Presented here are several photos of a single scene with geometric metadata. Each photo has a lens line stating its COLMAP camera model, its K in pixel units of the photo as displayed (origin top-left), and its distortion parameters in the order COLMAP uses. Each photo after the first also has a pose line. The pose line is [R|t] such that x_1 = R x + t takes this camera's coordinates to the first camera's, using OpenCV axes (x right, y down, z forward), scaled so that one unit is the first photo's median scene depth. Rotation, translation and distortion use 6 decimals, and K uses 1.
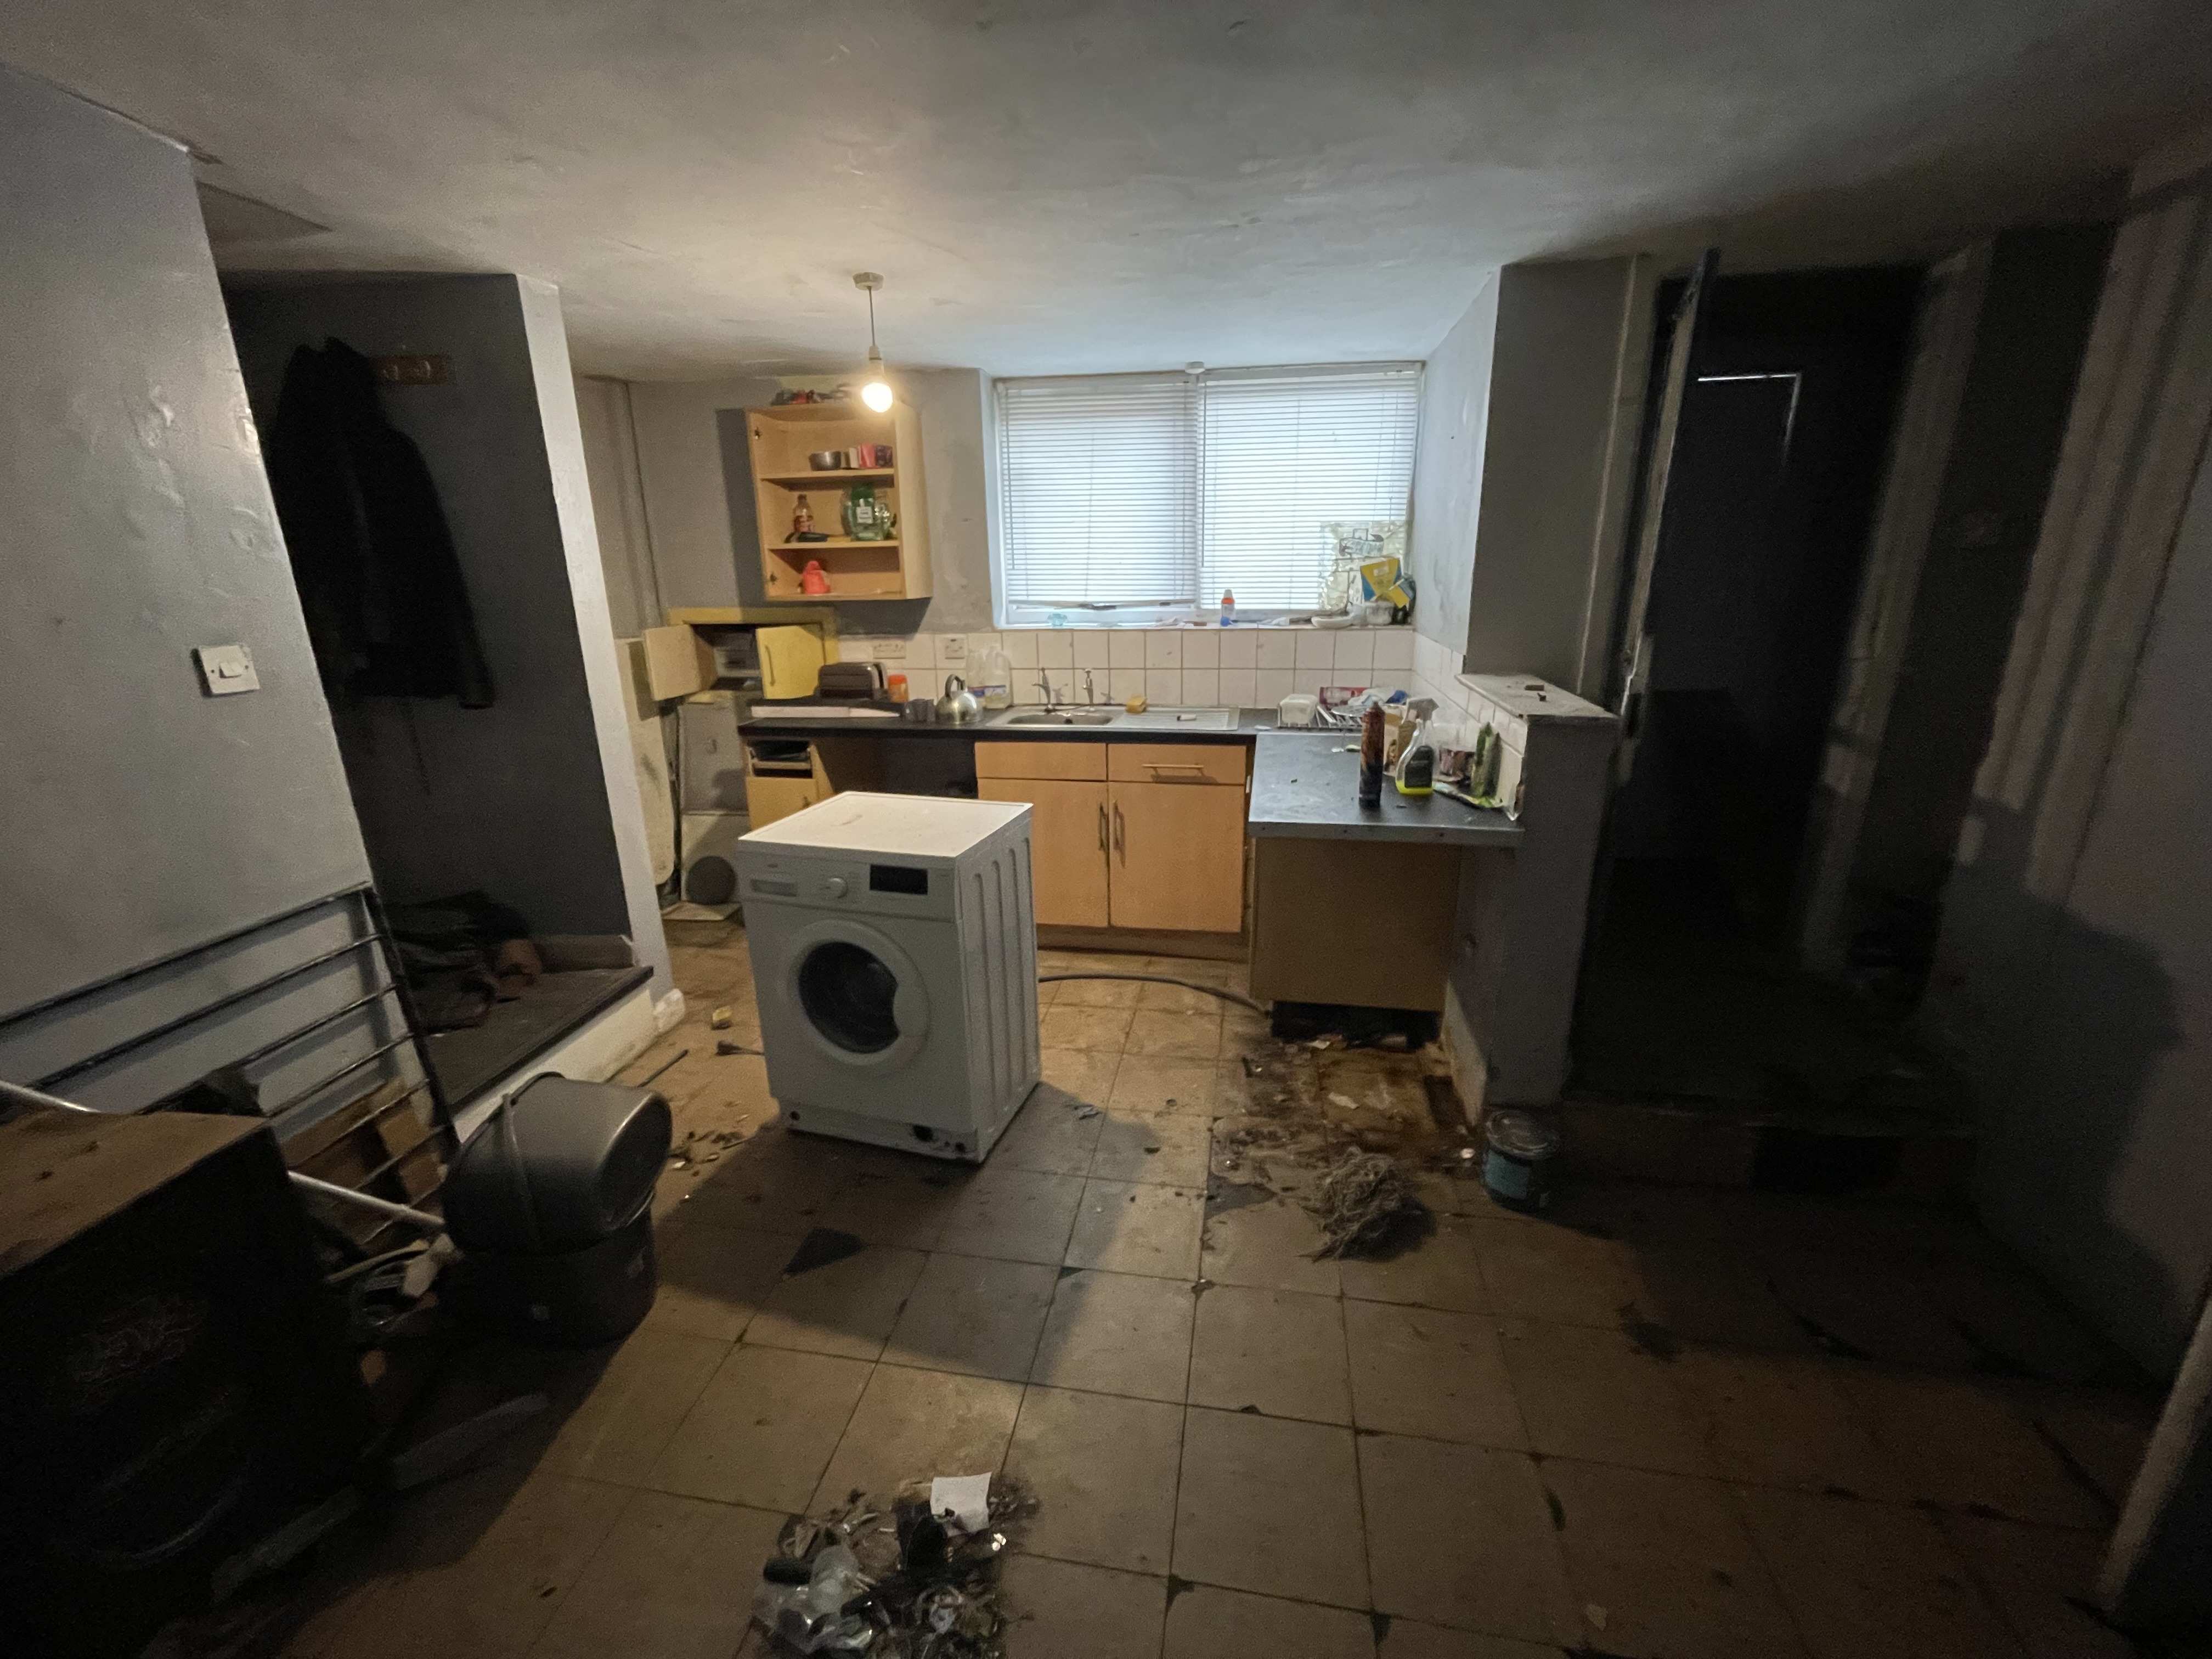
lens RADIAL K [[905.2, 0, 1106.9], [0, 905.2, 828.0], [0, 0, 1]] dist [0.002967, 0.000315]
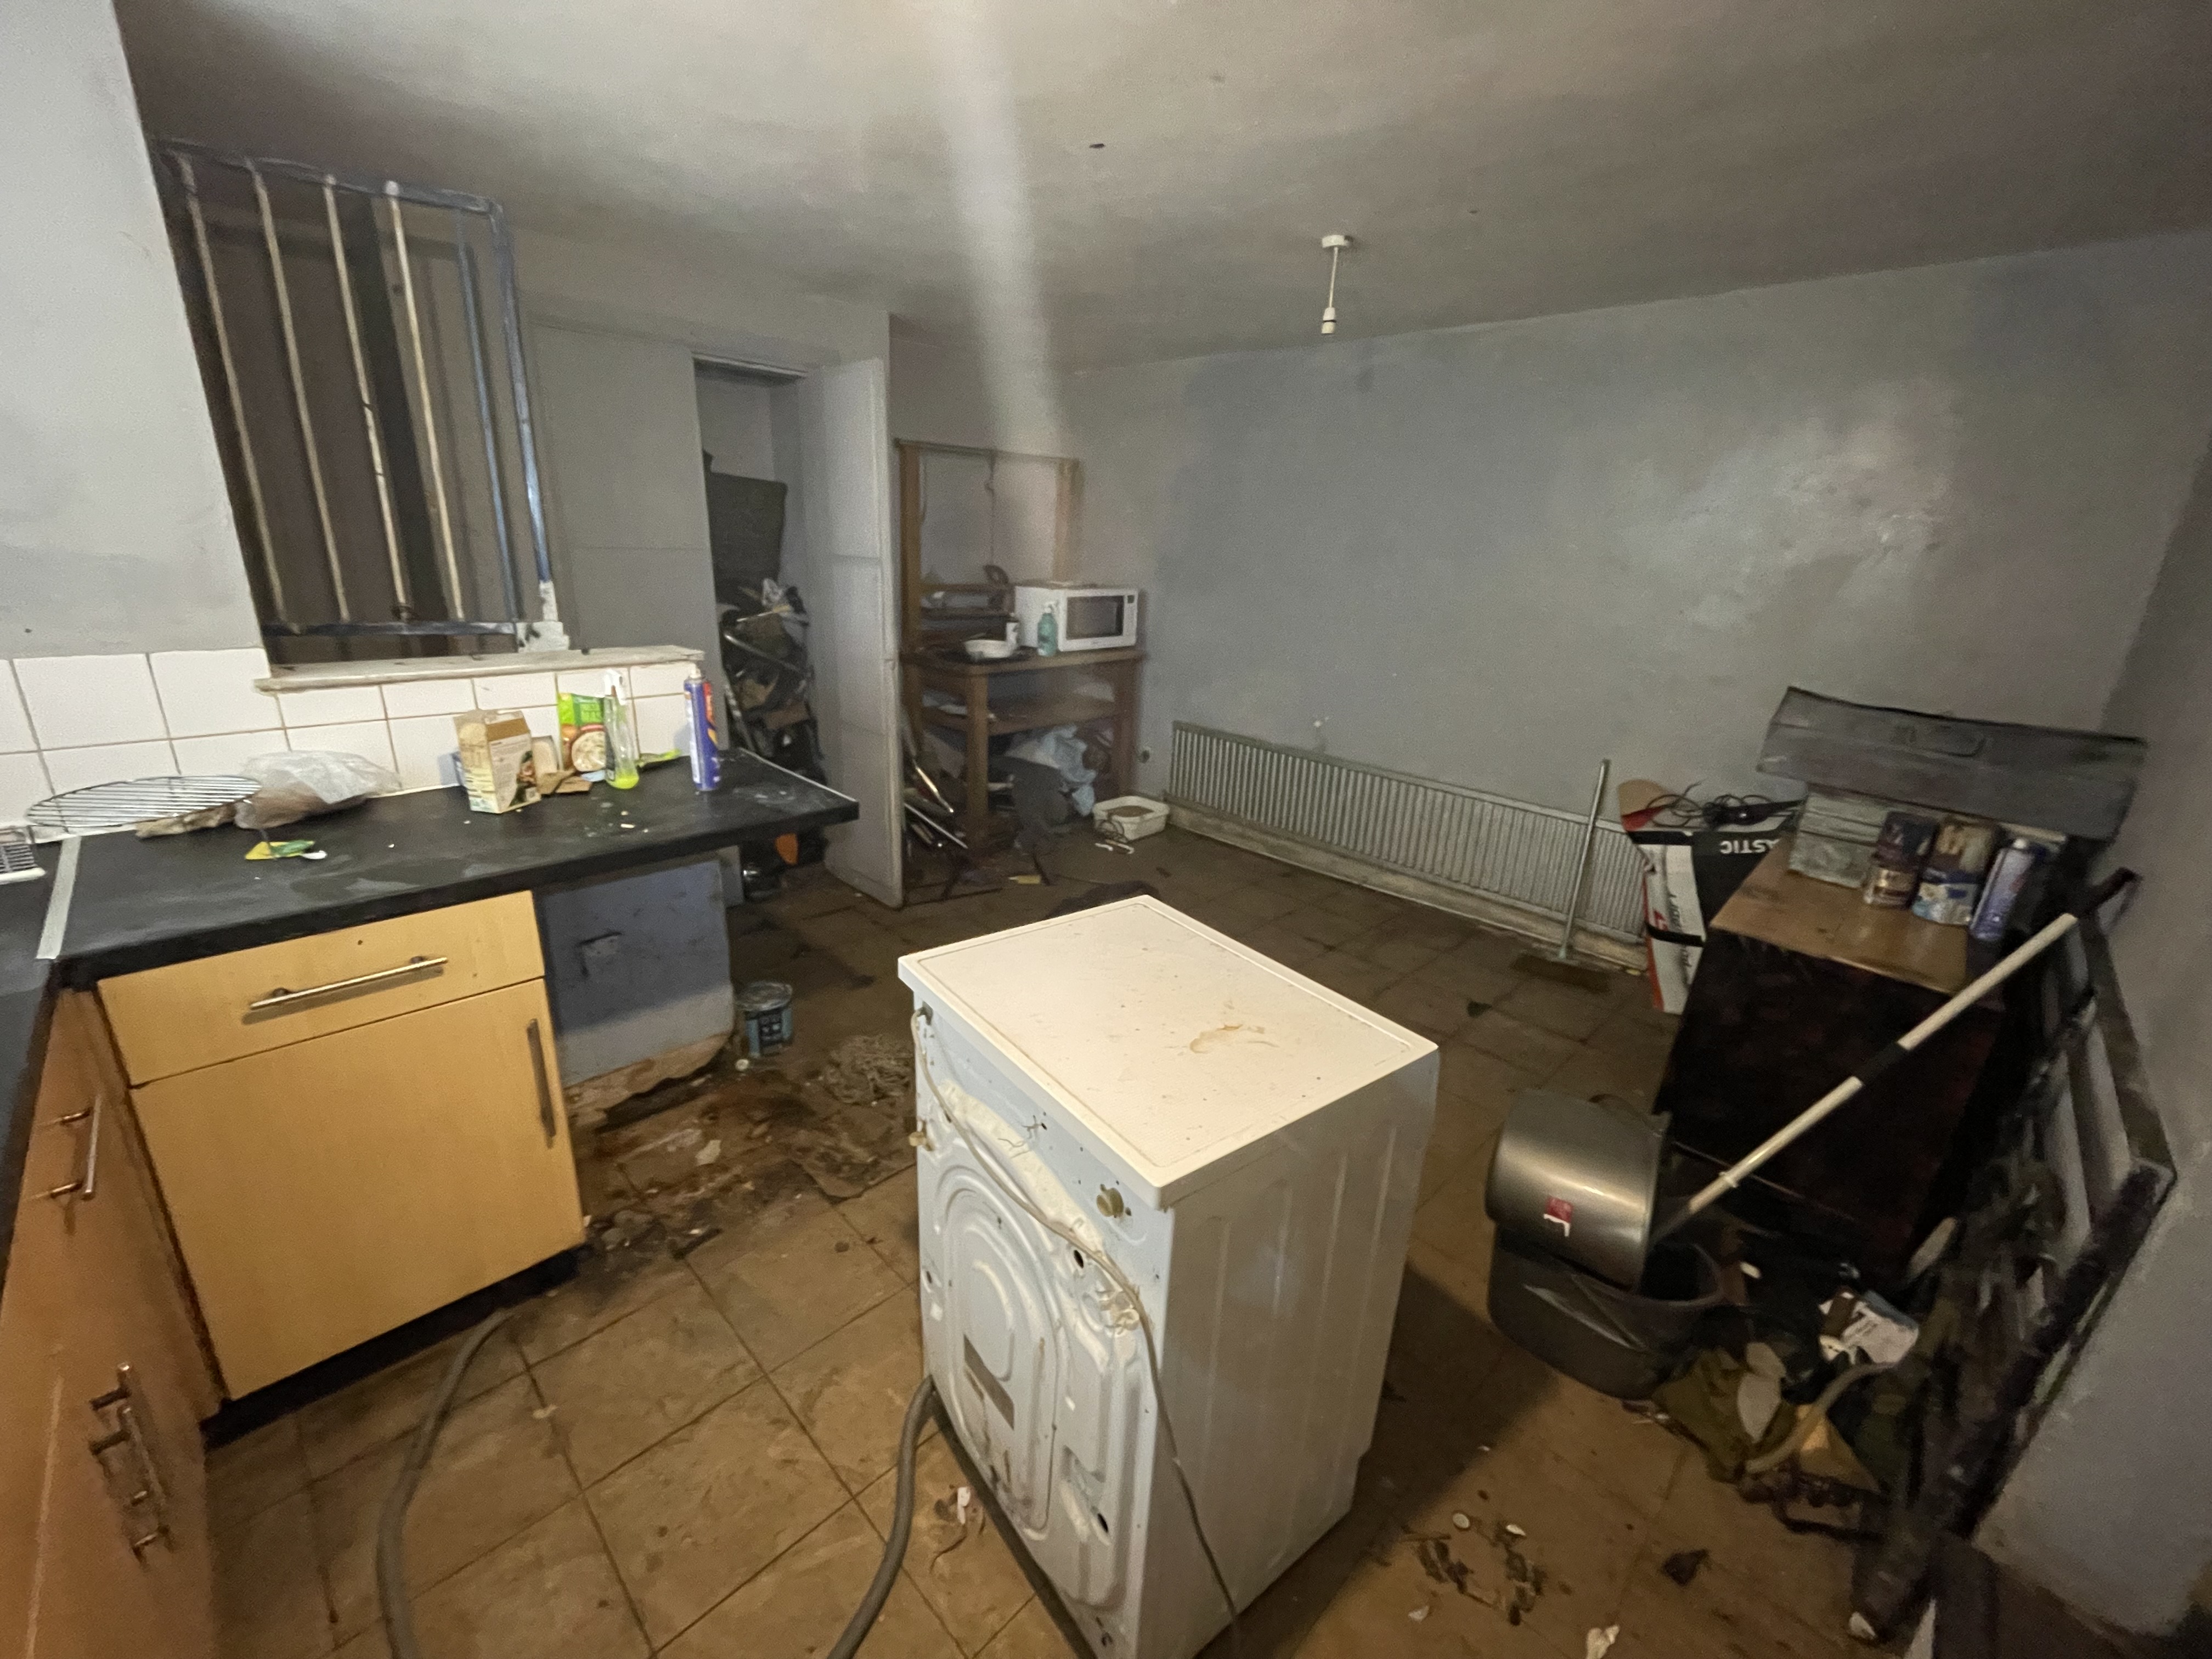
lens RADIAL K [[905.2, 0, 1101.6], [0, 905.2, 825.1], [0, 0, 1]] dist [0.002967, 0.000315]
pose [[-0.819754, -0.191022, 0.539920, -0.434236], [0.136532, 0.850375, 0.508155, -0.336028], [-0.556203, 0.490278, -0.671018, 1.205341]]
